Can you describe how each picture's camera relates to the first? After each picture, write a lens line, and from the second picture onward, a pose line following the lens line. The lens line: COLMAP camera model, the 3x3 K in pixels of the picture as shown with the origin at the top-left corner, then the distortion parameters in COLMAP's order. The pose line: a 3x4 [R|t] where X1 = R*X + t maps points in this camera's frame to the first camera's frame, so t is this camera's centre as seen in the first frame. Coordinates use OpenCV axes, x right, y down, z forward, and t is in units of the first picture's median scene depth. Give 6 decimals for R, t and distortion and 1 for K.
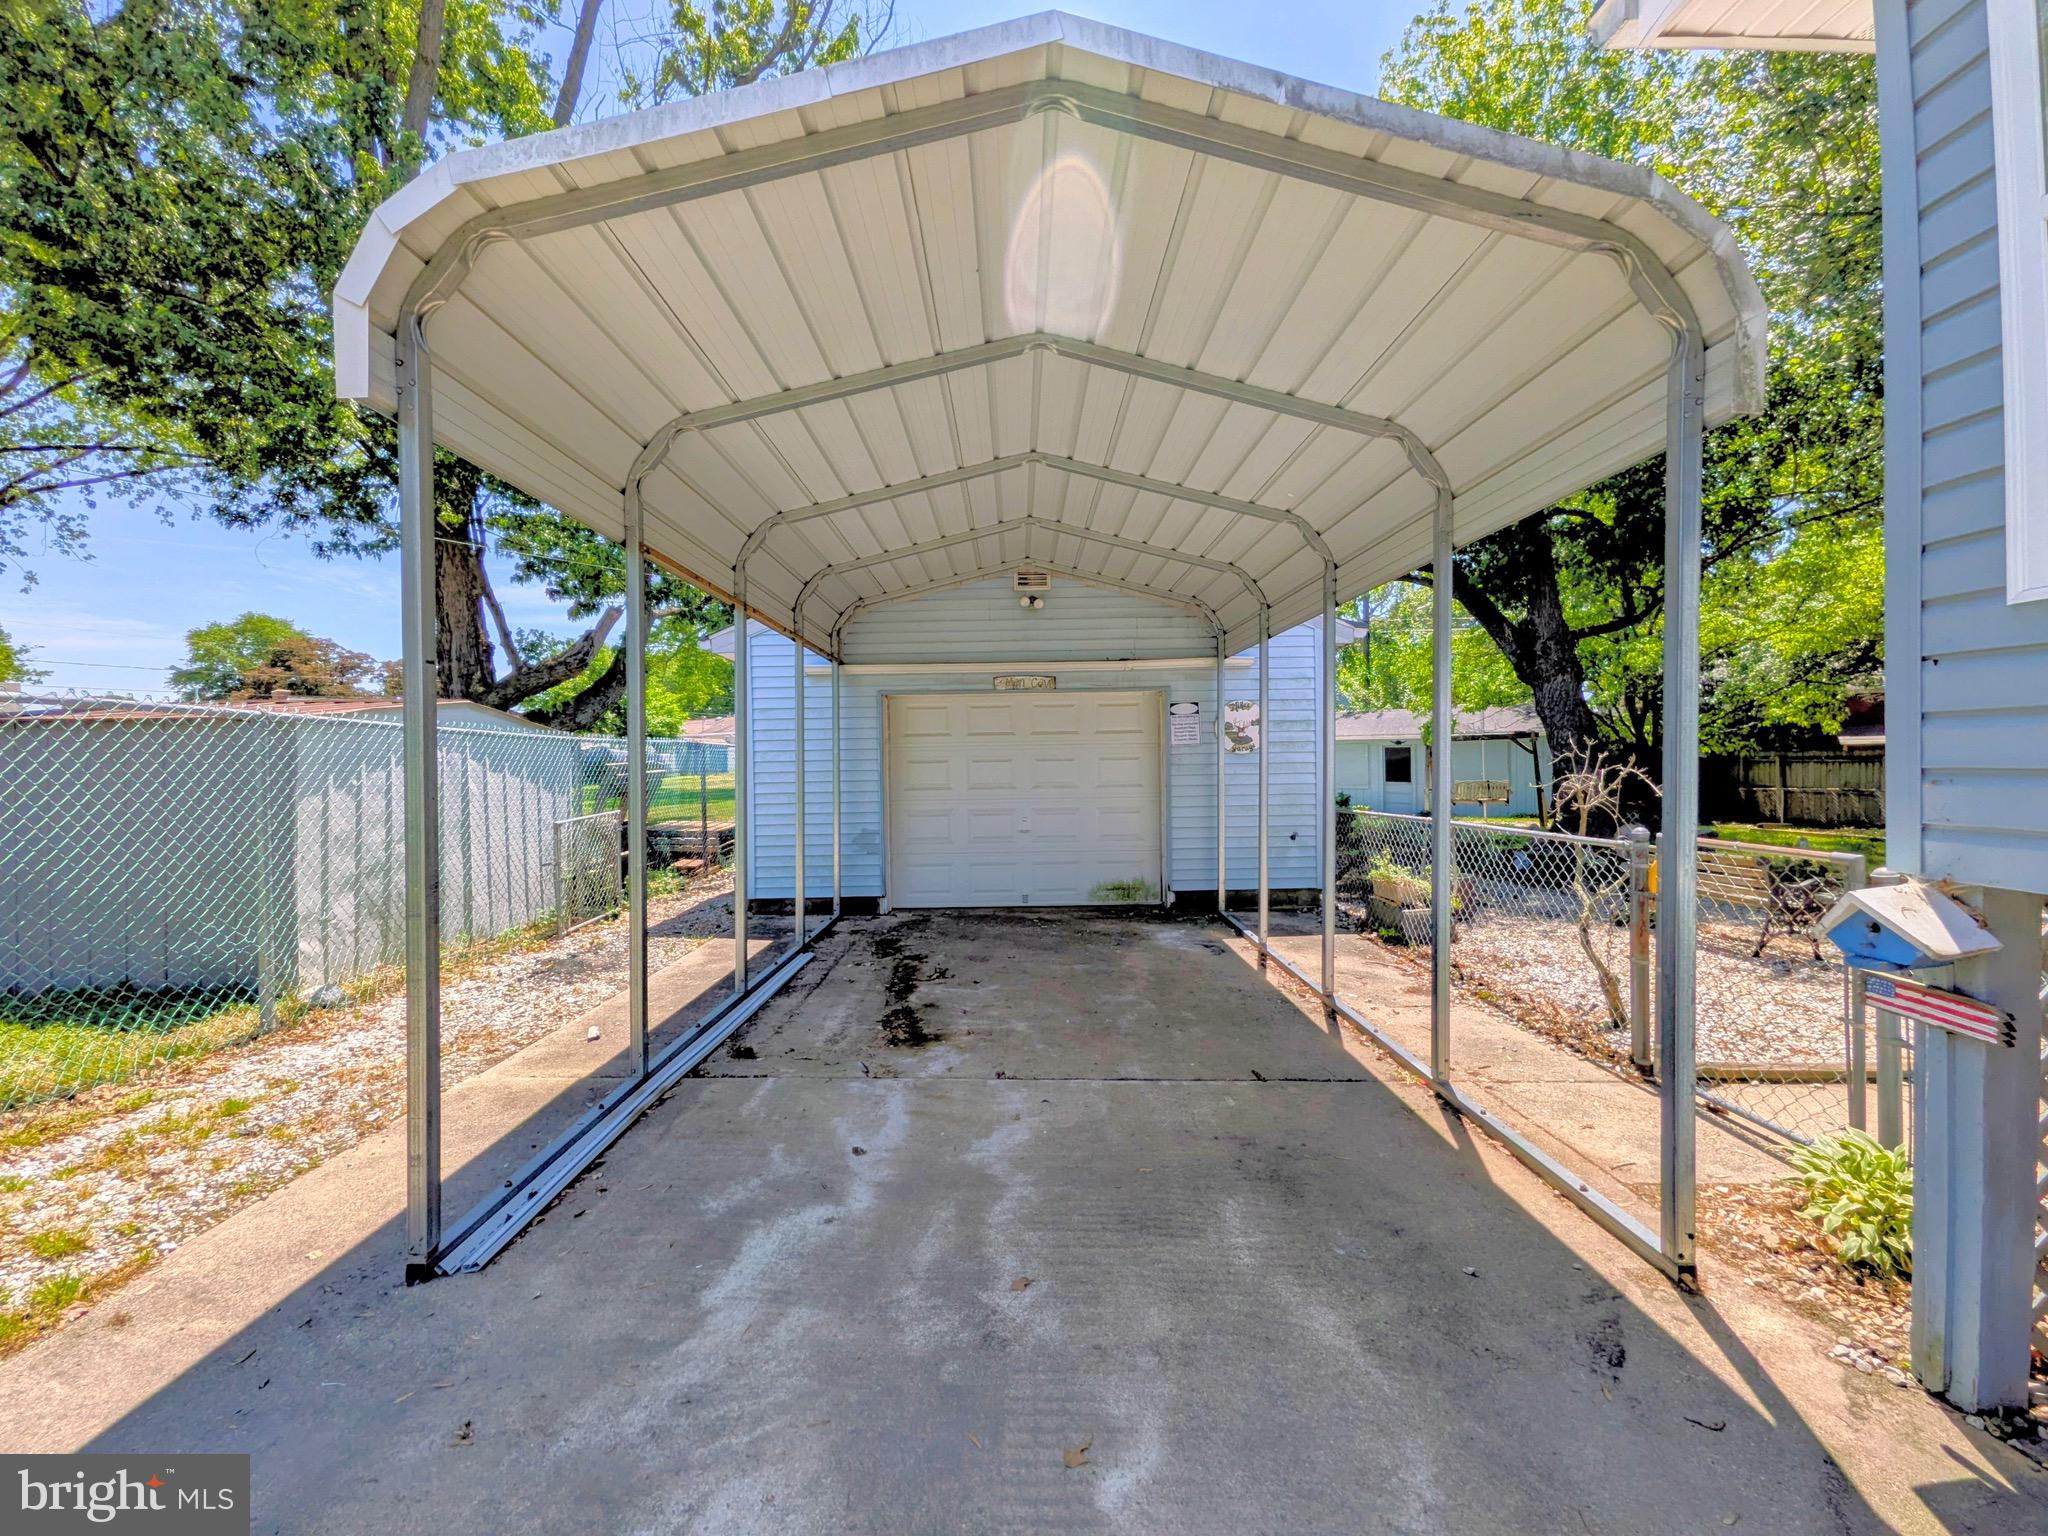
lens RADIAL K [[817.1, 0, 1022.7], [0, 817.1, 767.4], [0, 0, 1]] dist [0.004280, -0.000471]
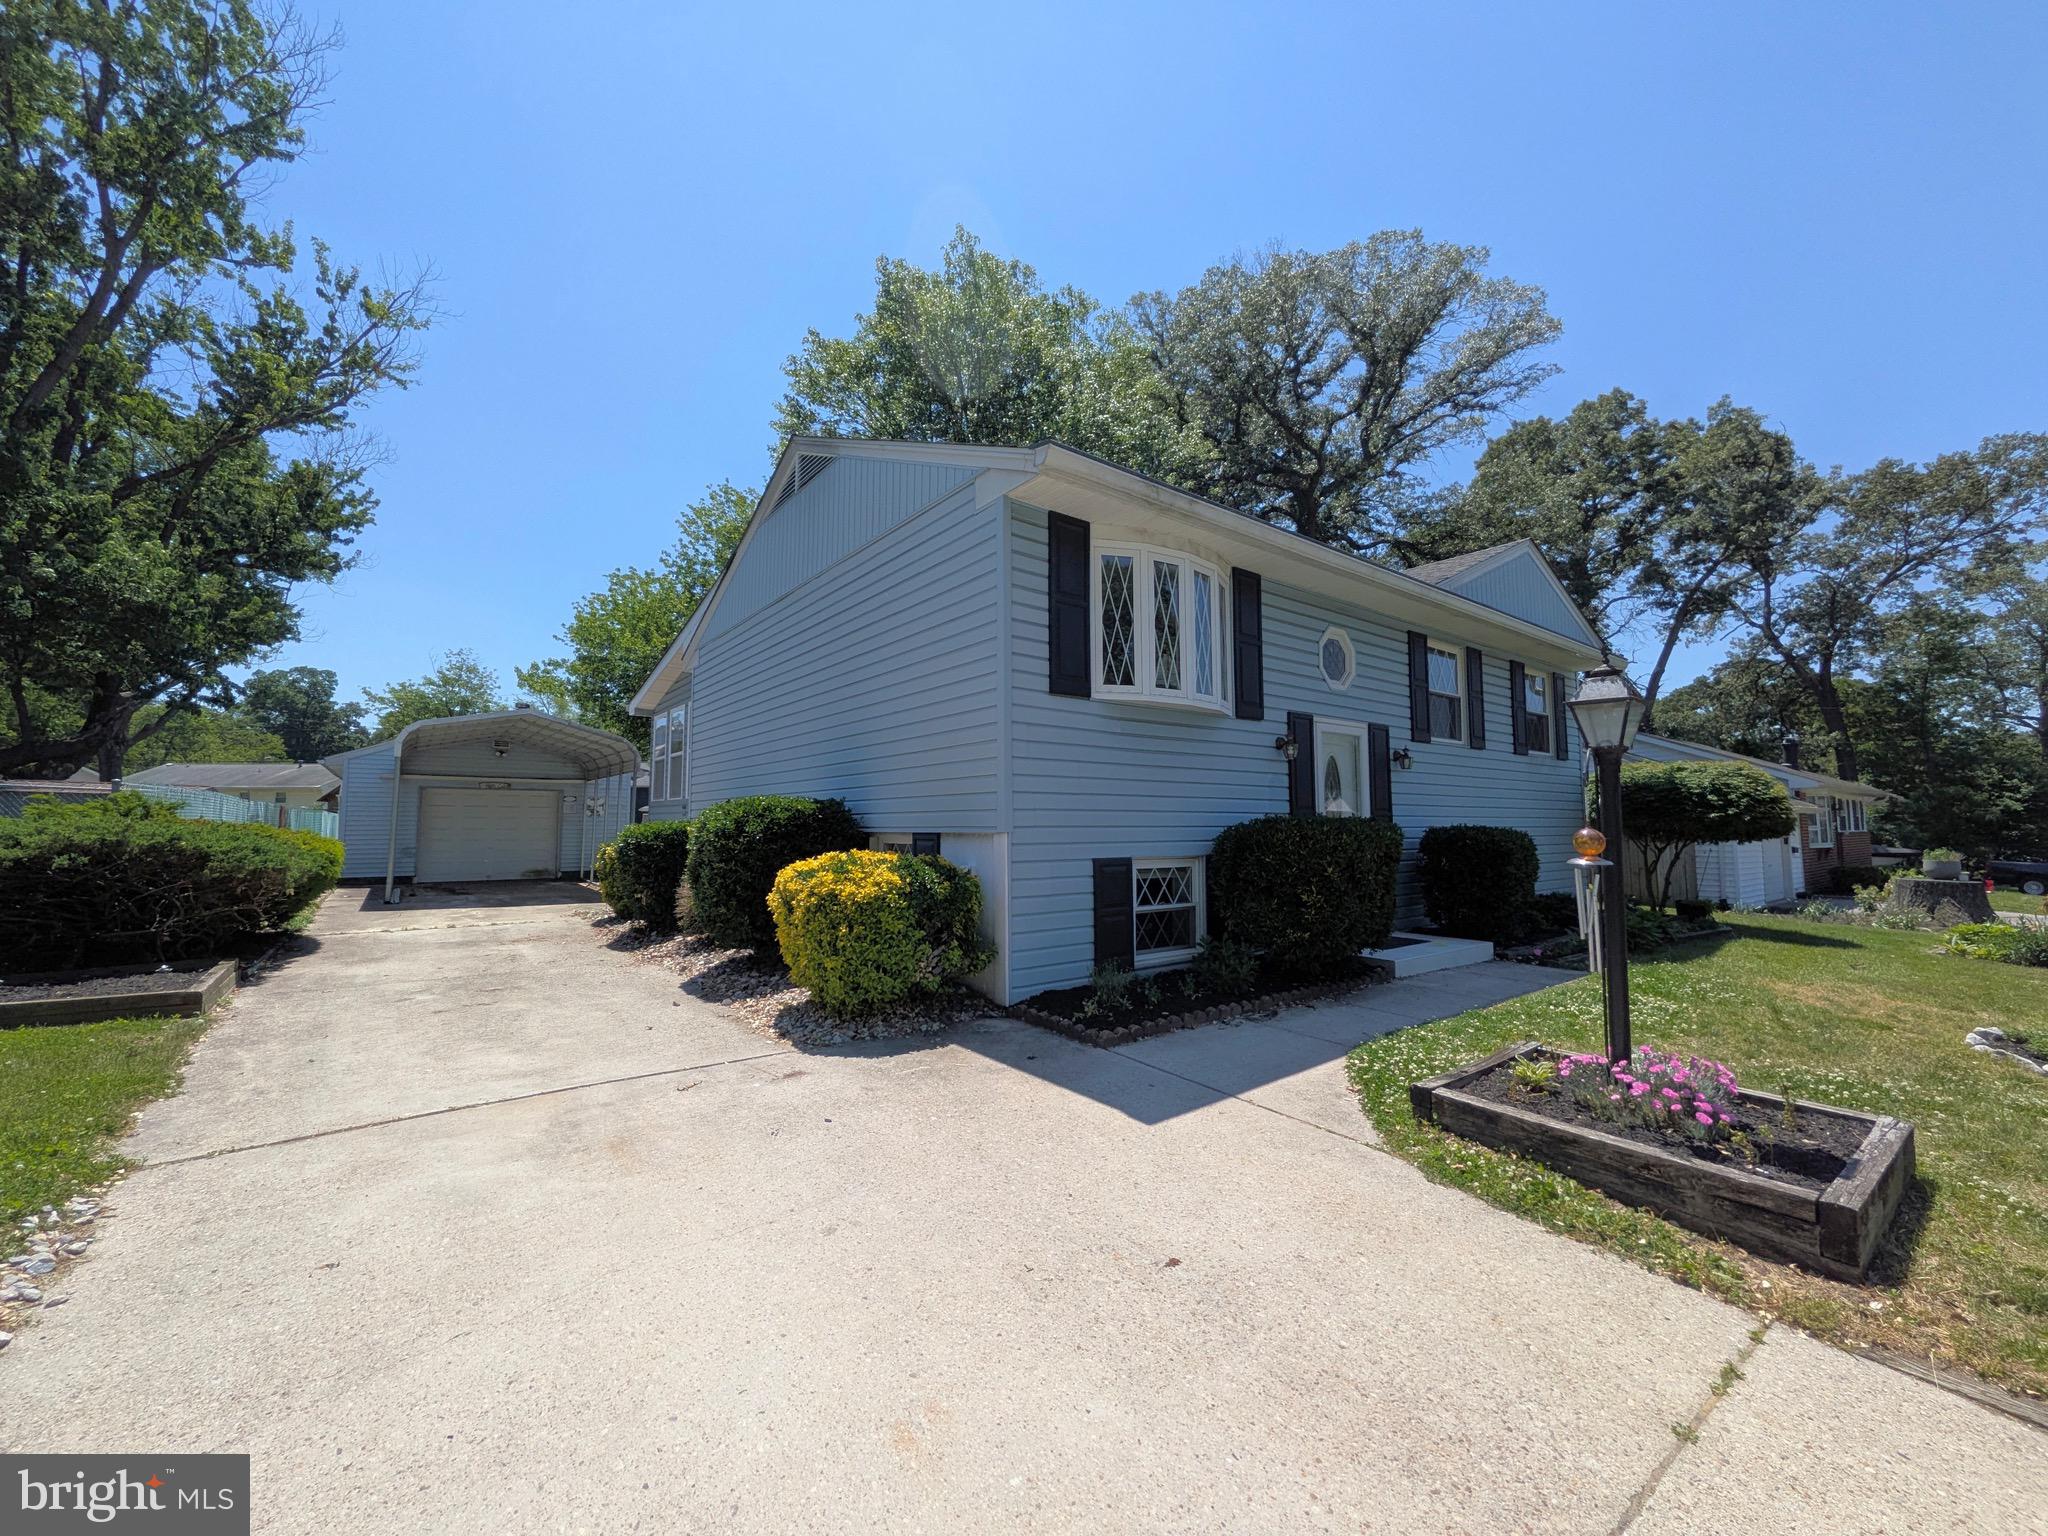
lens RADIAL K [[817.1, 0, 1033.3], [0, 817.1, 774.9], [0, 0, 1]] dist [0.004280, -0.000471]
pose [[0.800582, 0.055845, 0.596615, -0.169781], [-0.009792, 0.996734, -0.080157, 0.043290], [-0.599143, 0.058330, 0.798515, -1.883973]]
